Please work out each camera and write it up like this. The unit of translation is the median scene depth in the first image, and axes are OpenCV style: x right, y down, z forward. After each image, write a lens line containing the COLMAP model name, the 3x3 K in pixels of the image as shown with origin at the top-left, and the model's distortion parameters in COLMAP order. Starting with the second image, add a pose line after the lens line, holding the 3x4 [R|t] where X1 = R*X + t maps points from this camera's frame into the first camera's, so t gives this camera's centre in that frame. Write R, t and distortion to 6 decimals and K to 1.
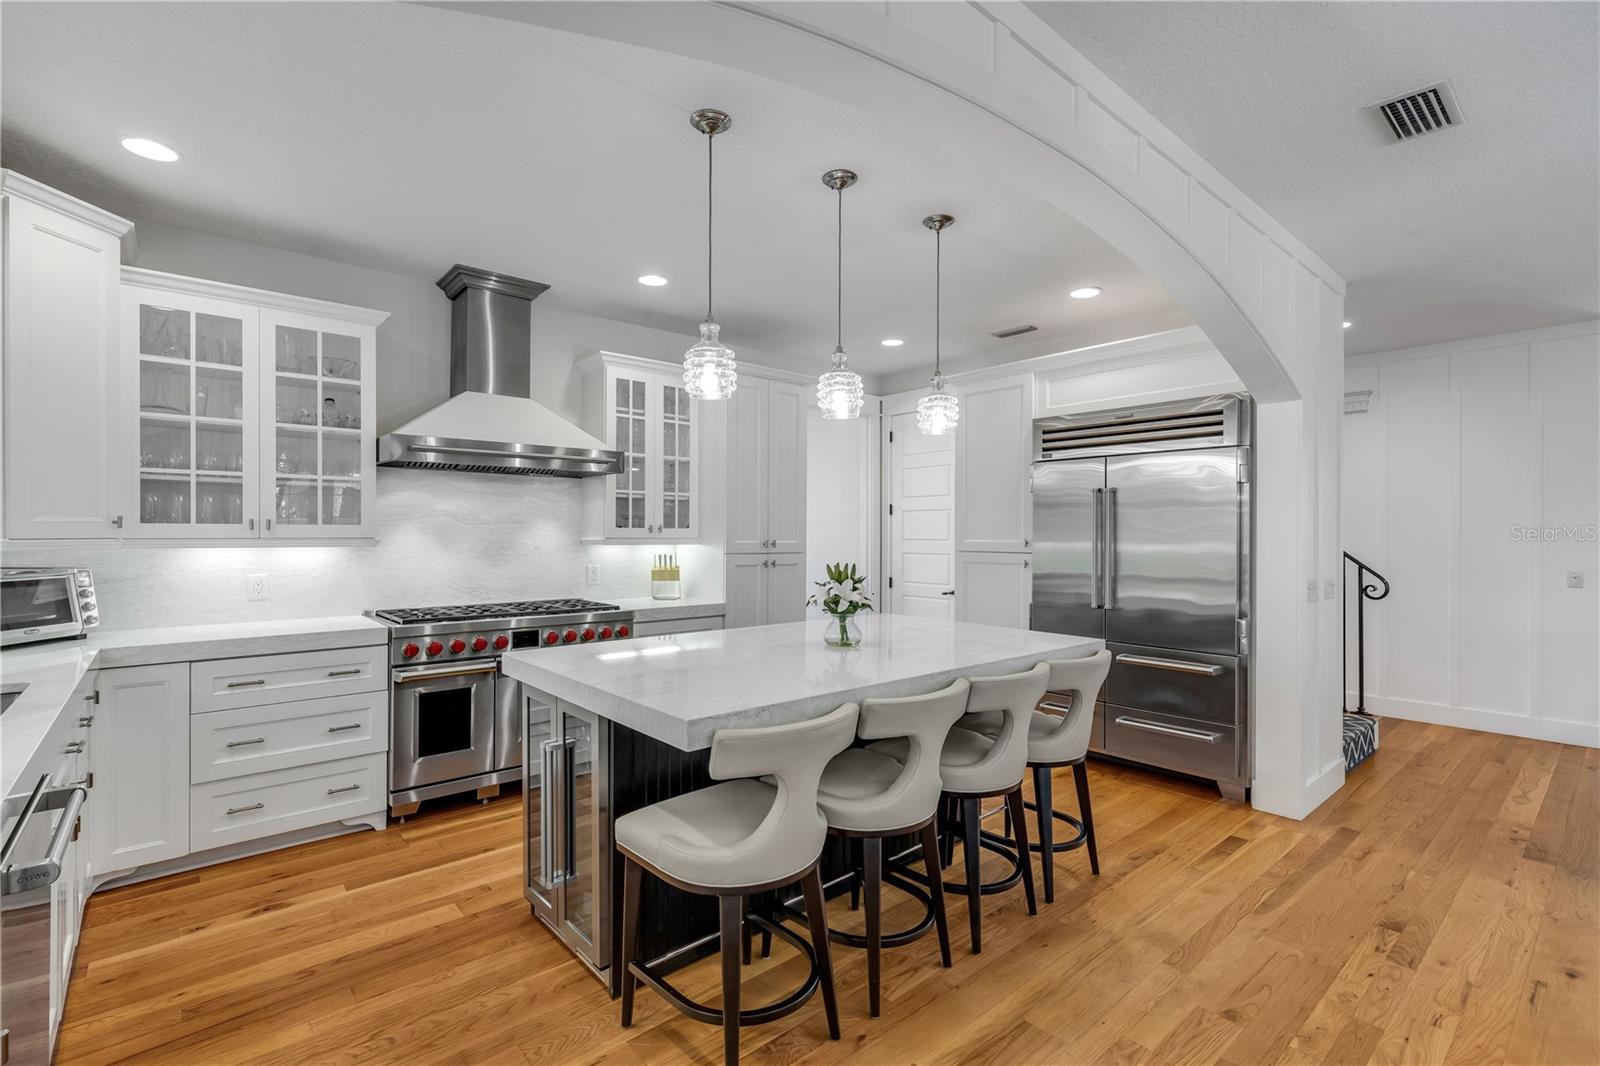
lens RADIAL K [[727.4, 0, 806.5], [0, 727.4, 532.9], [0, 0, 1]] dist [0.007095, -0.000661]
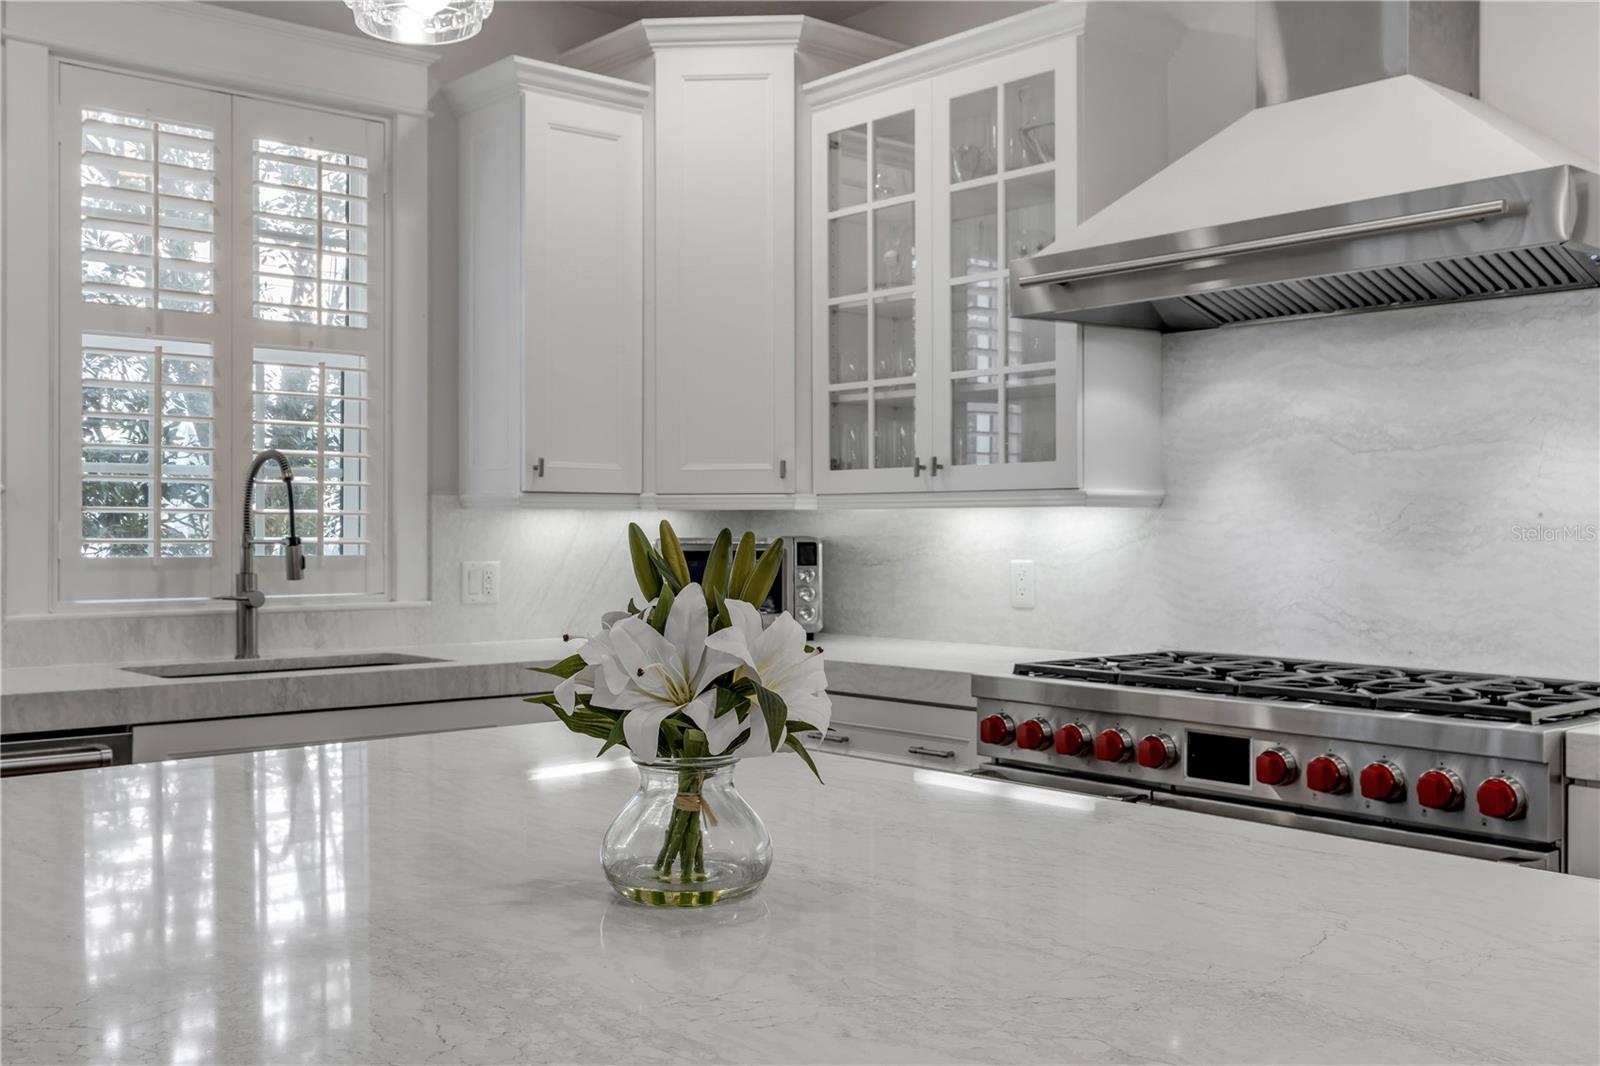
lens RADIAL K [[1556.8, 0, 803.0], [0, 1556.8, 533.9], [0, 0, 1]] dist [0.009551, 0.000000]
pose [[0.007941, 0.001342, -0.999968, 0.397293], [-0.000152, 0.999999, 0.001341, 0.034361], [0.999968, 0.000141, 0.007942, 0.804467]]
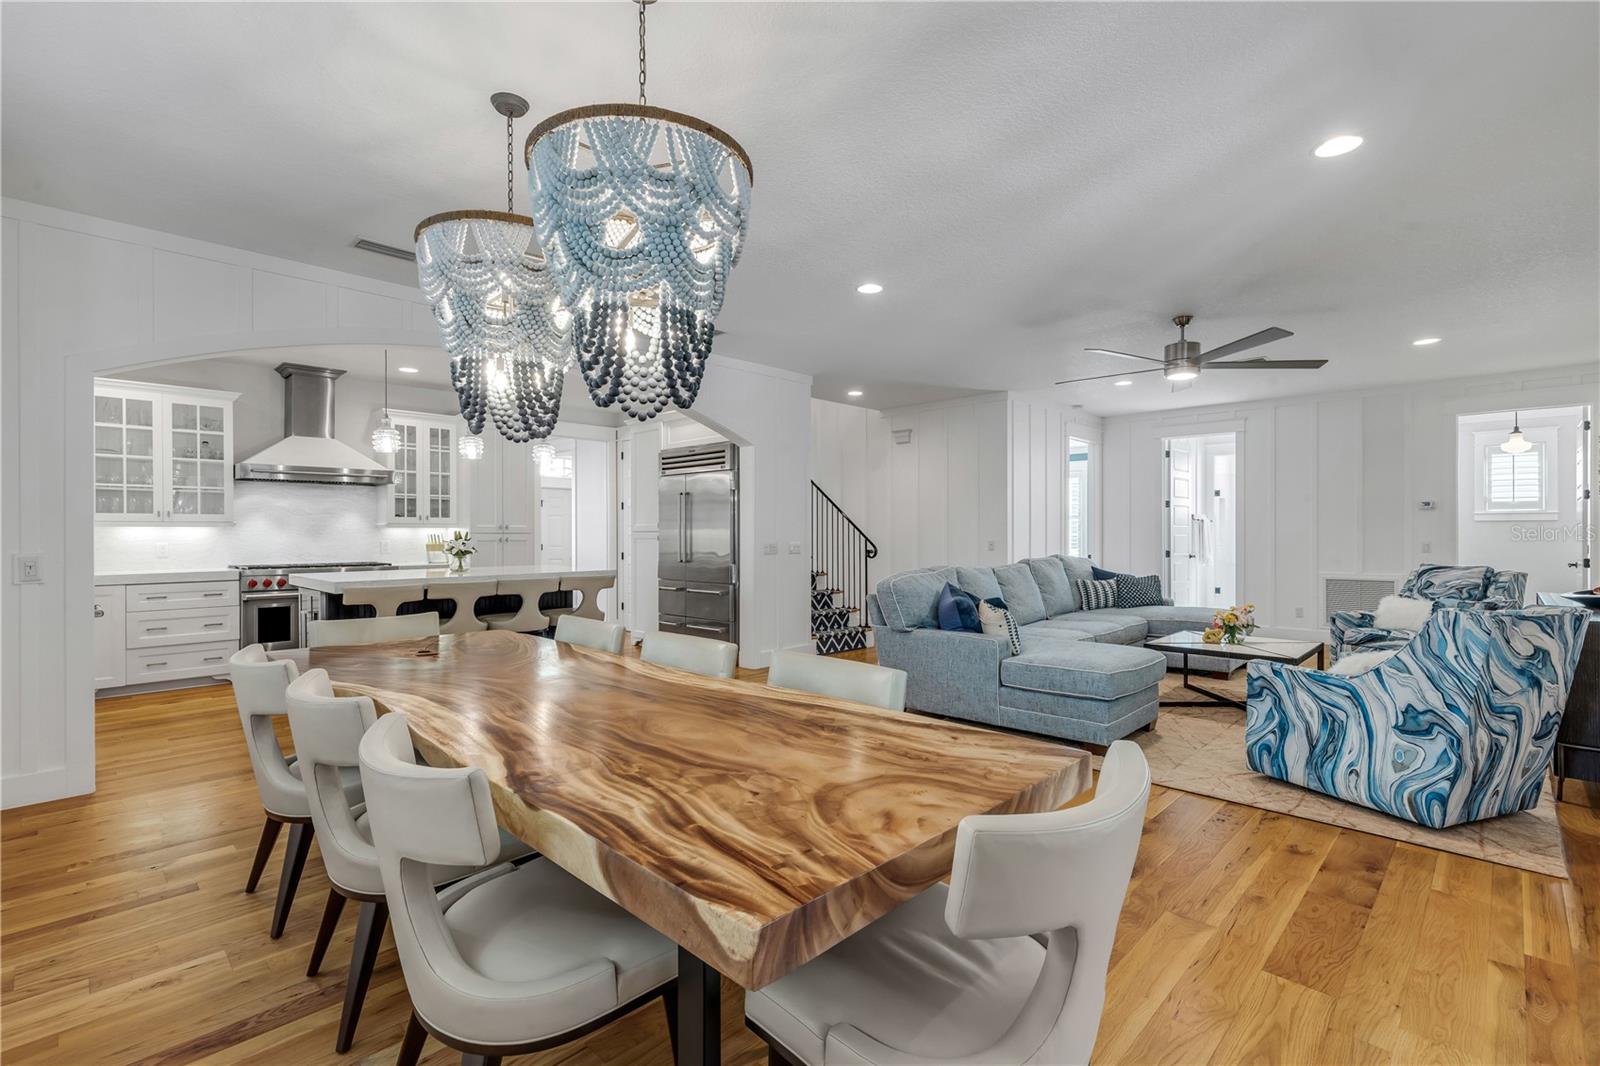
lens RADIAL K [[727.4, 0, 791.7], [0, 727.4, 533.1], [0, 0, 1]] dist [0.007095, -0.000661]
pose [[0.997574, -0.005936, 0.069360, 0.615539], [0.005905, 0.999982, 0.000656, 0.040086], [-0.069363, -0.000245, 0.997591, -0.829693]]
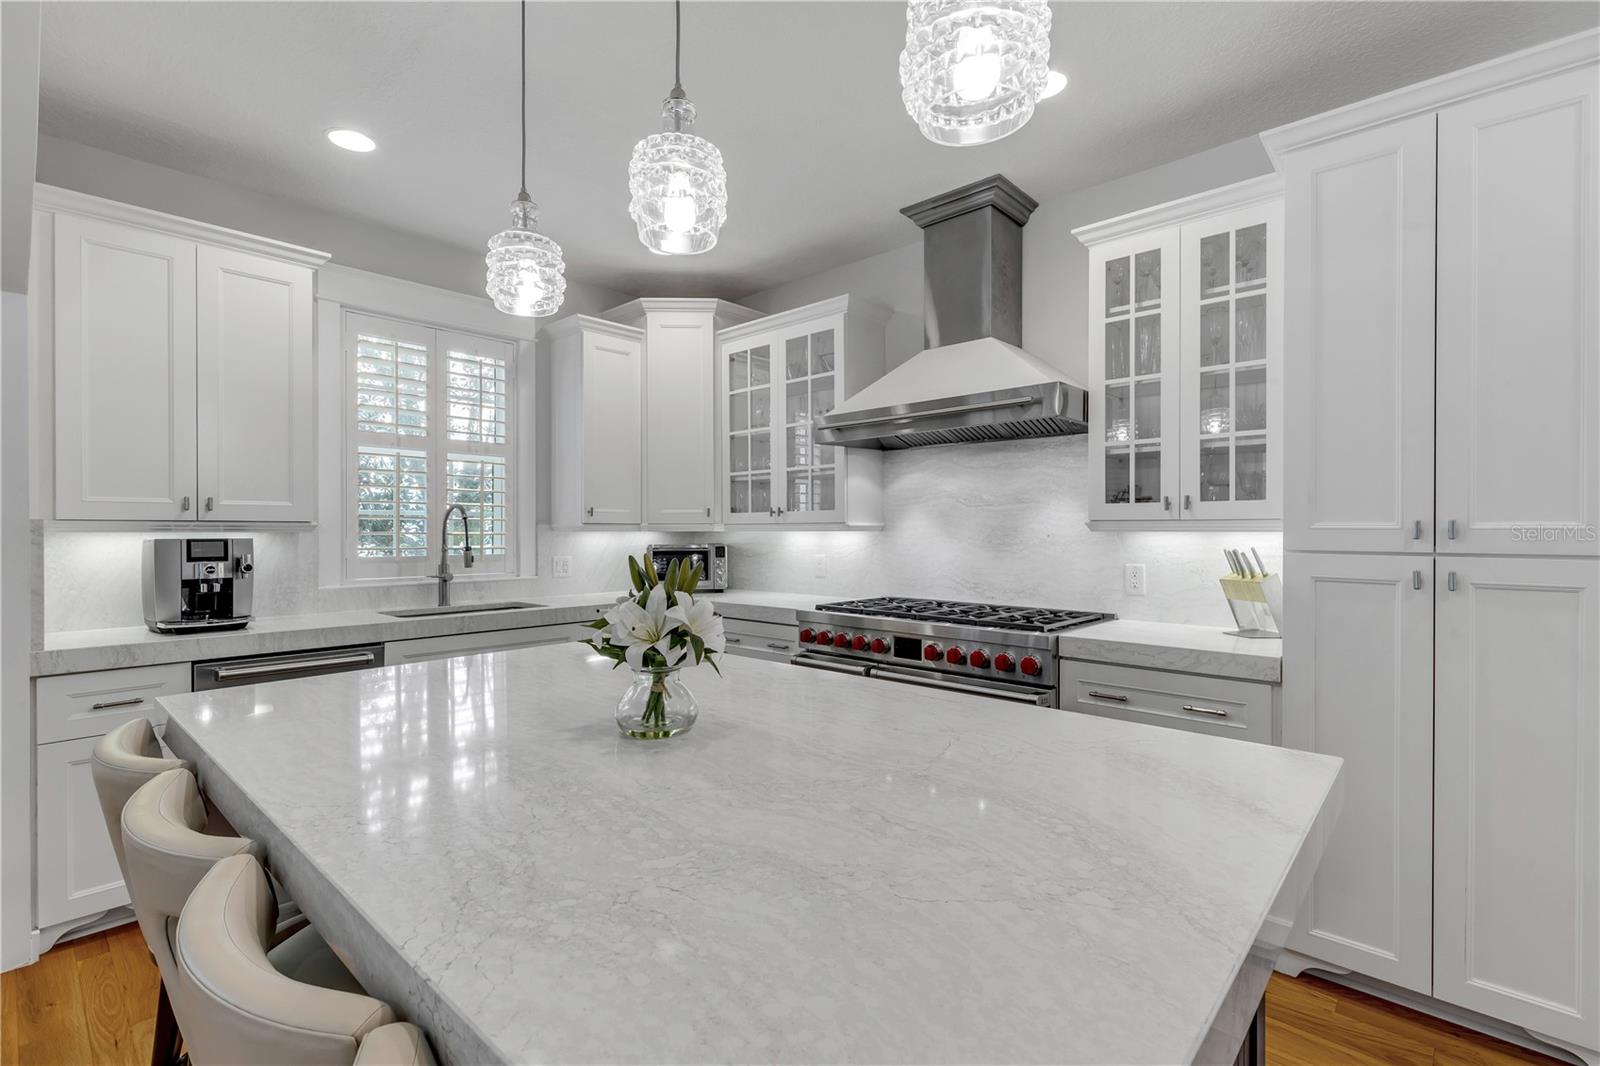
lens RADIAL K [[727.4, 0, 799.0], [0, 727.4, 536.7], [0, 0, 1]] dist [0.007095, -0.000661]
pose [[0.114447, 0.005199, -0.993416, 0.397360], [0.002451, 0.999982, 0.005516, 0.020521], [0.993426, -0.003066, 0.114433, 0.809152]]
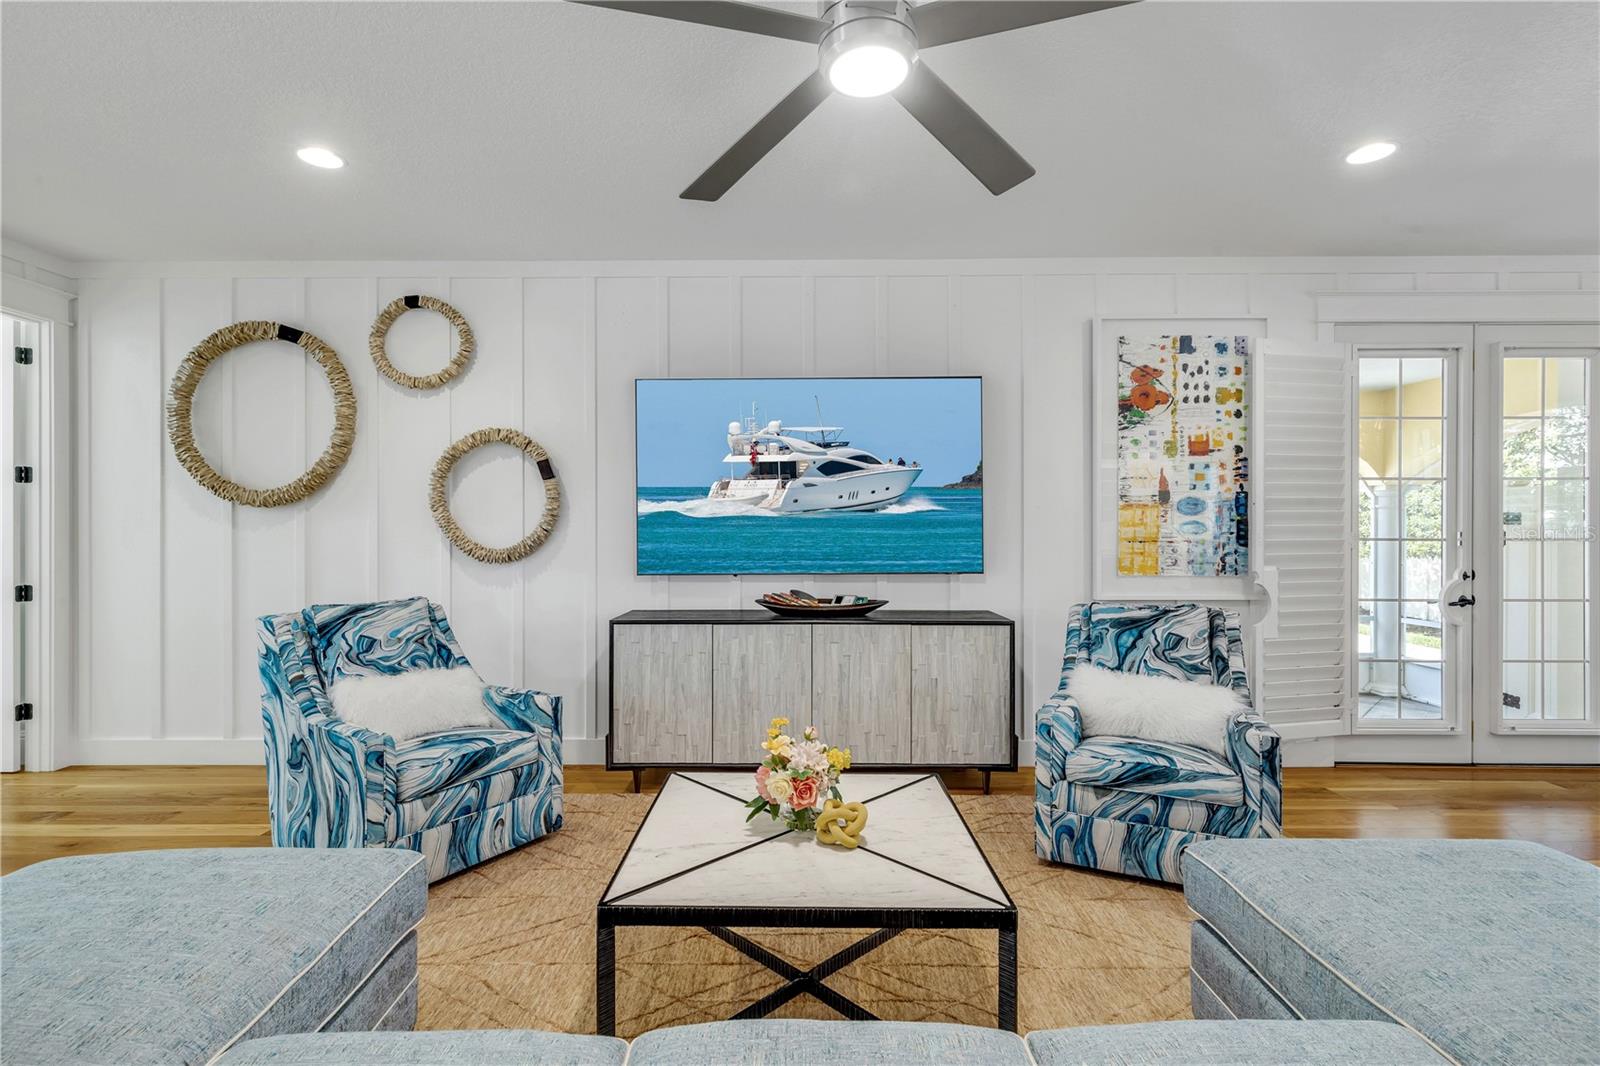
lens RADIAL K [[727.4, 0, 803.3], [0, 727.4, 552.6], [0, 0, 1]] dist [0.007095, -0.000661]
pose [[-0.747672, -0.014000, 0.663920, 1.187223], [-0.001581, 0.999812, 0.019302, 0.042664], [-0.664066, 0.013382, -0.747554, 0.896140]]
